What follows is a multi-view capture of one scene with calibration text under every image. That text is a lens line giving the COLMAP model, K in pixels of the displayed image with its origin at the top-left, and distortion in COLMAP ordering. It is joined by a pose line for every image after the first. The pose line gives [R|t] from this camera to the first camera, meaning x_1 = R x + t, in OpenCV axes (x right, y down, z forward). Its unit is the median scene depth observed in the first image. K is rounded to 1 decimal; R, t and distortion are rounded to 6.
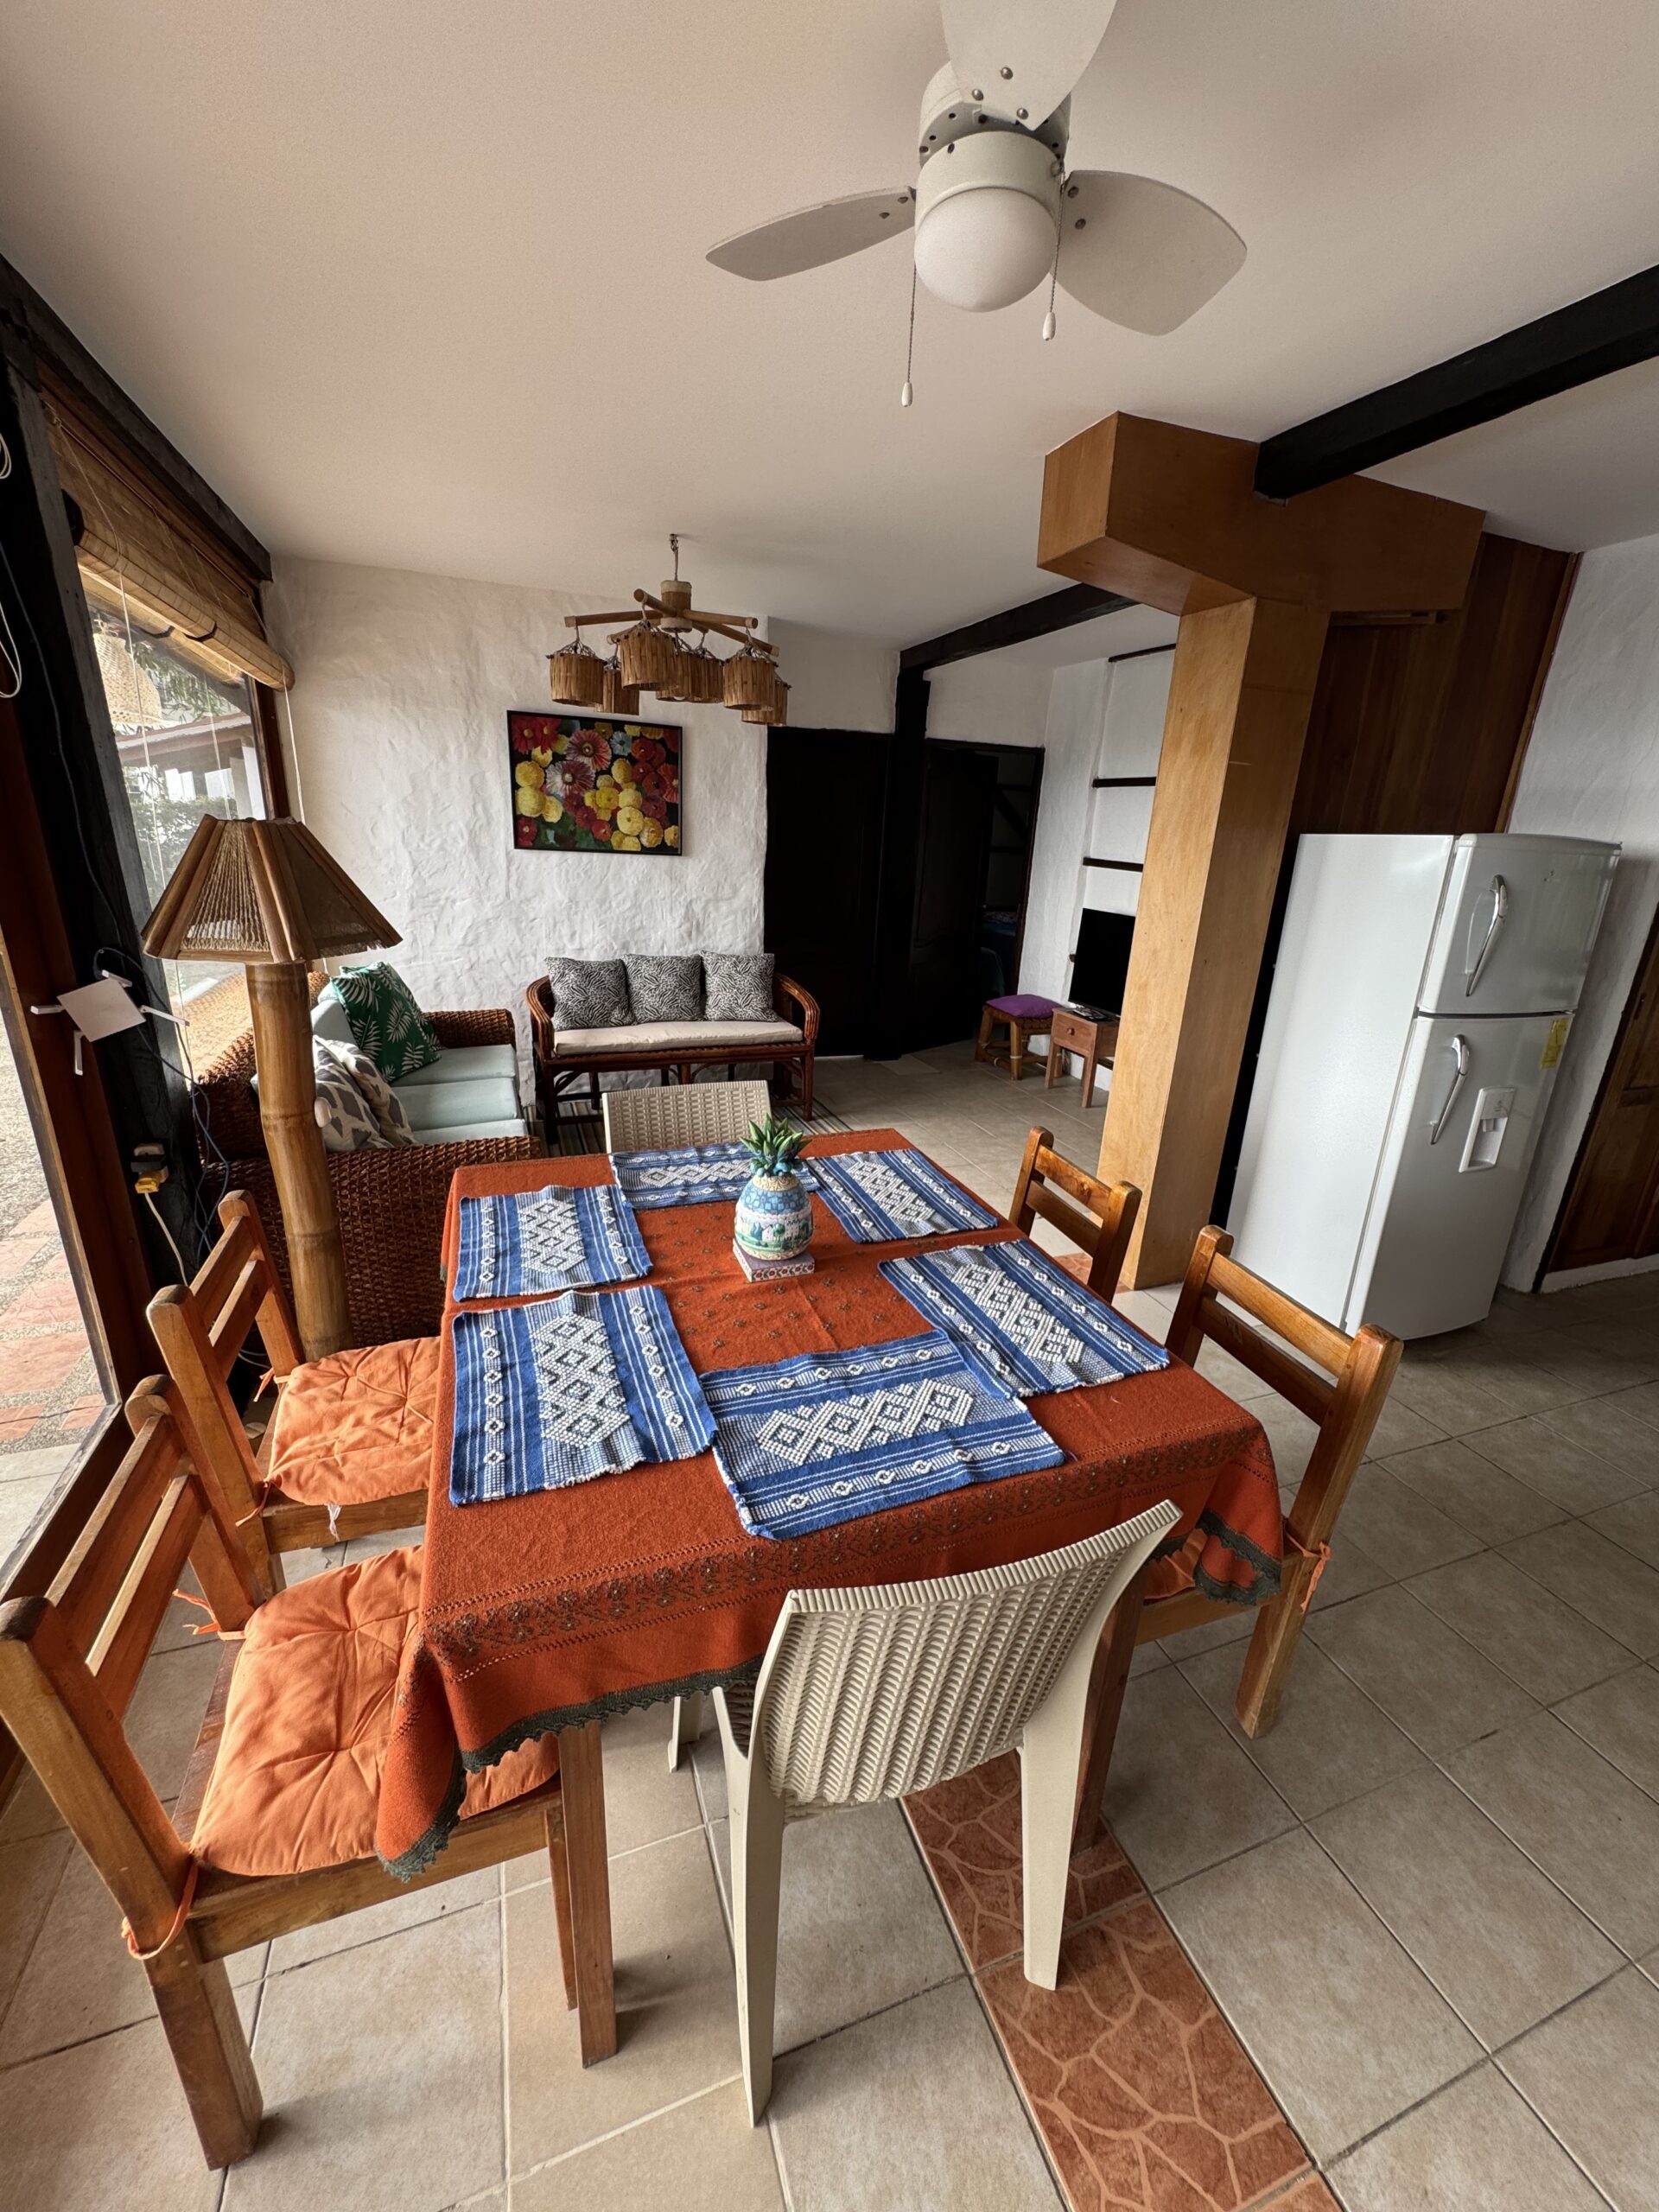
lens RADIAL K [[881.1, 0, 834.0], [0, 881.1, 1103.3], [0, 0, 1]] dist [-0.004237, 0.000657]
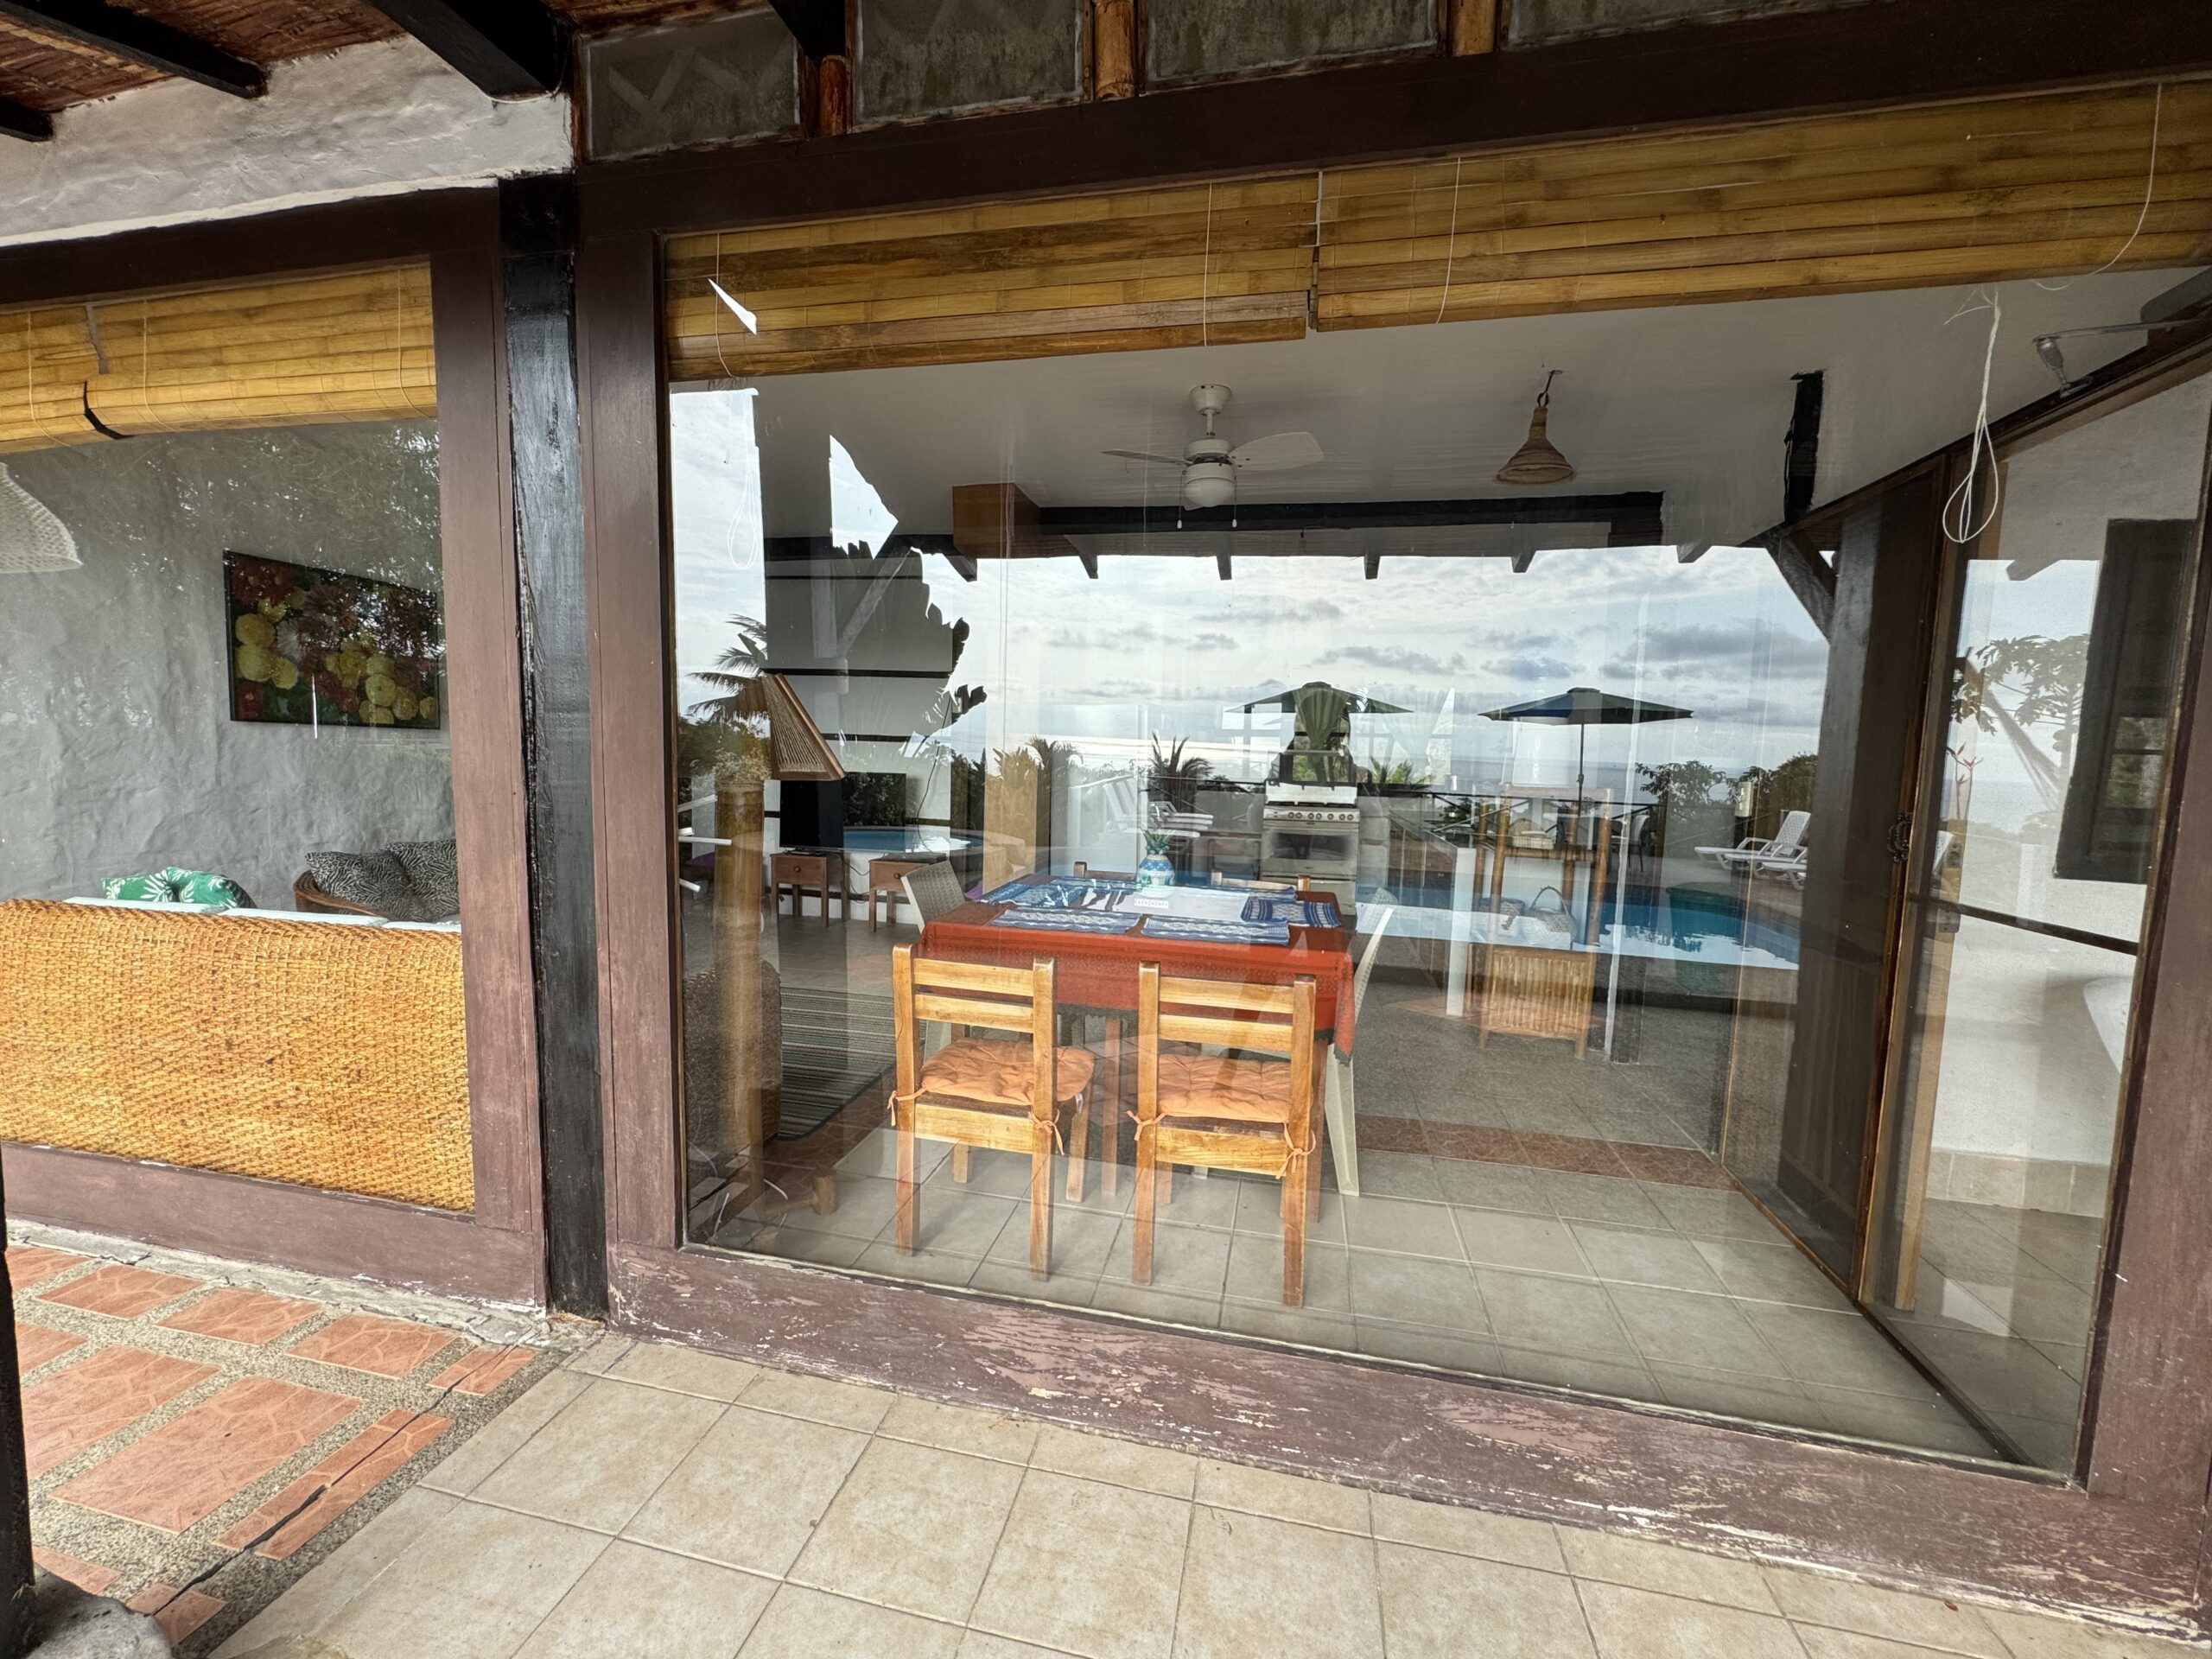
lens RADIAL K [[881.1, 0, 1099.9], [0, 881.1, 831.3], [0, 0, 1]] dist [-0.004237, 0.000657]
pose [[0.544847, -0.105728, 0.831844, -0.580251], [0.251114, 0.967065, -0.041562, 0.024760], [-0.800052, 0.231532, 0.553452, -0.005371]]
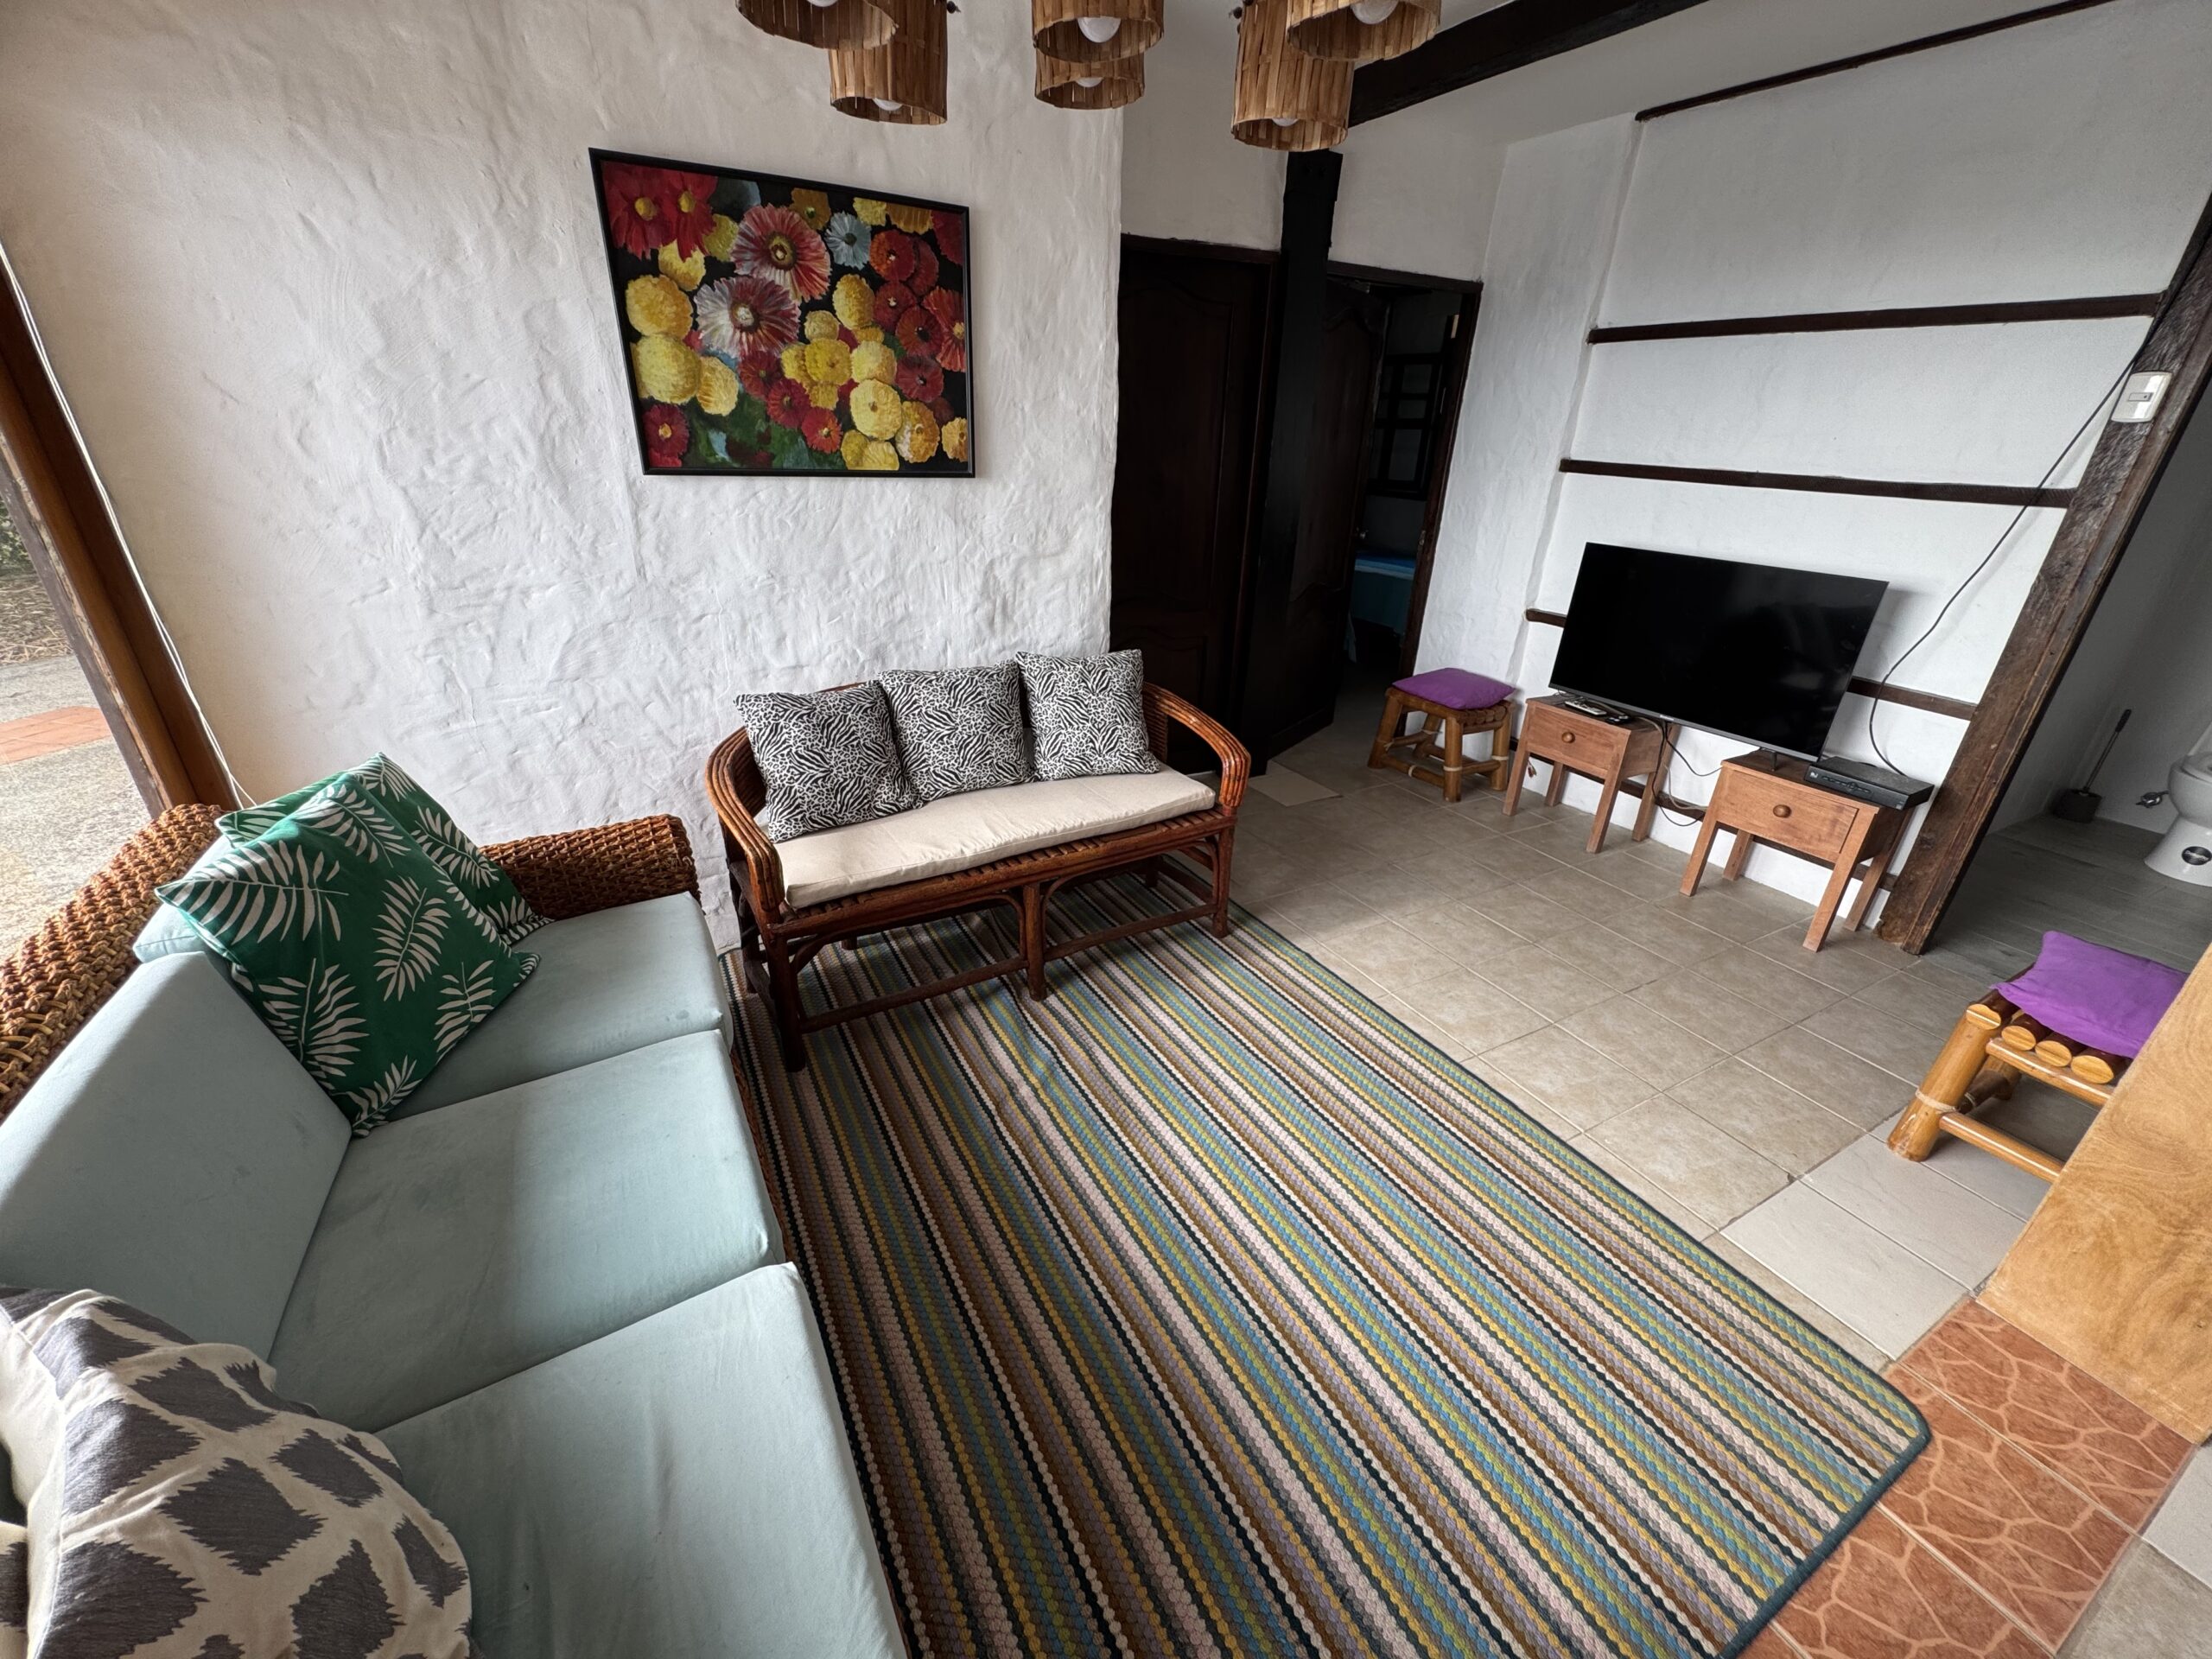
lens RADIAL K [[881.1, 0, 1107.2], [0, 881.1, 825.5], [0, 0, 1]] dist [-0.004237, 0.000657]
pose [[0.989757, -0.076336, 0.120641, -0.180215], [0.060784, 0.989947, 0.127715, -0.141118], [-0.129178, -0.119074, 0.984446, 0.458150]]
